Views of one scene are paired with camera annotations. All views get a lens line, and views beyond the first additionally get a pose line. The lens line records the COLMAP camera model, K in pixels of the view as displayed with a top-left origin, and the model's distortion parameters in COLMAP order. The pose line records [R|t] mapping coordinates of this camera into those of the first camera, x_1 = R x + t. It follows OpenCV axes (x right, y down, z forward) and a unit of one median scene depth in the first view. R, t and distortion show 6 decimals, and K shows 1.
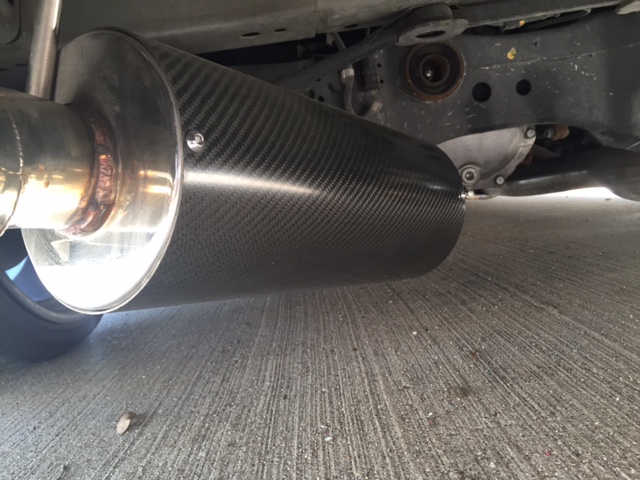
lens RADIAL K [[537.2, 0, 320.0], [0, 537.2, 240.0], [0, 0, 1]] dist [0.056173, -0.007282]
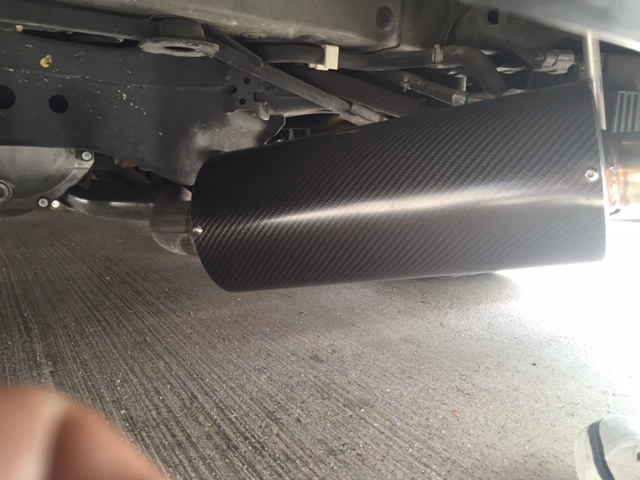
lens RADIAL K [[542.9, 0, 320.0], [0, 542.9, 240.0], [0, 0, 1]] dist [-0.003255, -0.013440]
pose [[0.843239, 0.111898, 0.525763, 0.298539], [-0.120755, 0.992527, -0.017568, -0.103656], [-0.523800, -0.048674, 0.850450, 0.052460]]
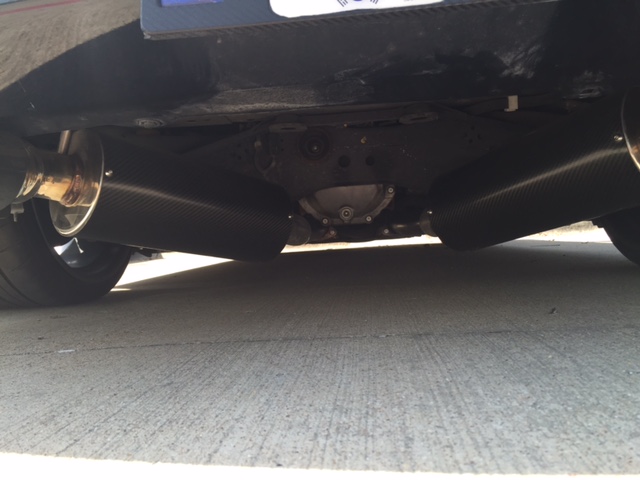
lens RADIAL K [[542.9, 0, 320.0], [0, 542.9, 240.0], [0, 0, 1]] dist [-0.003255, -0.013440]
pose [[0.989441, 0.092955, -0.111197, 0.428801], [-0.102530, 0.991200, -0.083730, 0.101610], [0.102436, 0.094247, 0.990265, -0.583056]]
